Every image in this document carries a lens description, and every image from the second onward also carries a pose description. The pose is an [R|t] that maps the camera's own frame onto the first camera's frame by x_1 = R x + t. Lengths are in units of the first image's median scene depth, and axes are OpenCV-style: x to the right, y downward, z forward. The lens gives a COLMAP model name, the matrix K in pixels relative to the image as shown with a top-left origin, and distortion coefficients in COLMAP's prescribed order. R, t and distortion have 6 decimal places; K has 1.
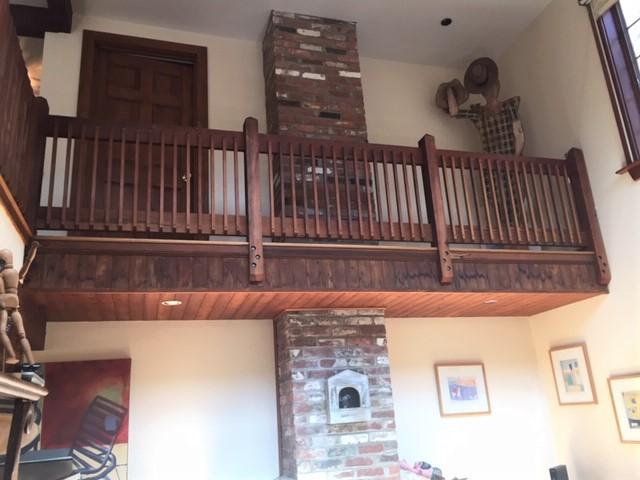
lens RADIAL K [[542.3, 0, 320.0], [0, 542.3, 240.0], [0, 0, 1]] dist [0.098659, -0.161796]
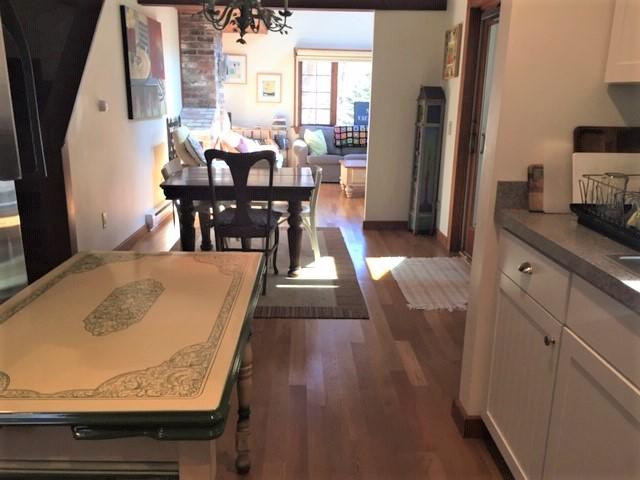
lens RADIAL K [[542.3, 0, 320.0], [0, 542.3, 240.0], [0, 0, 1]] dist [0.098659, -0.161796]
pose [[0.243669, -0.176497, 0.953663, -1.684064], [-0.338285, 0.906081, 0.254126, 0.216909], [-0.908949, -0.384533, 0.161078, 0.154820]]
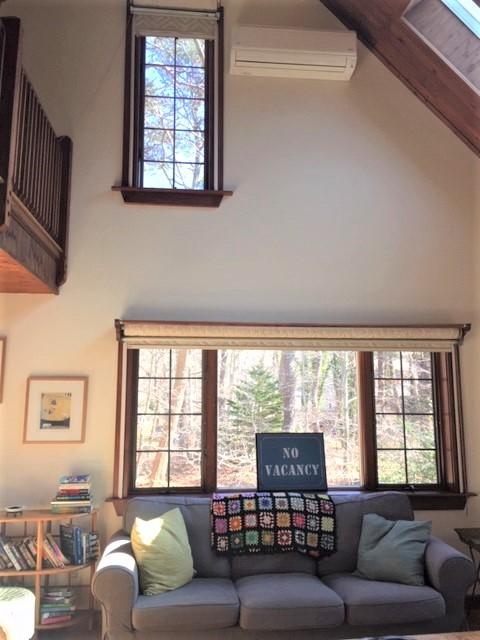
lens RADIAL K [[542.3, 0, 231.7], [0, 542.3, 319.6], [0, 0, 1]] dist [0.098659, -0.161796]
pose [[0.183082, 0.189079, 0.964743, -0.356546], [-0.321337, 0.938937, -0.123040, 0.163702], [-0.929098, -0.287481, 0.232661, 0.490300]]
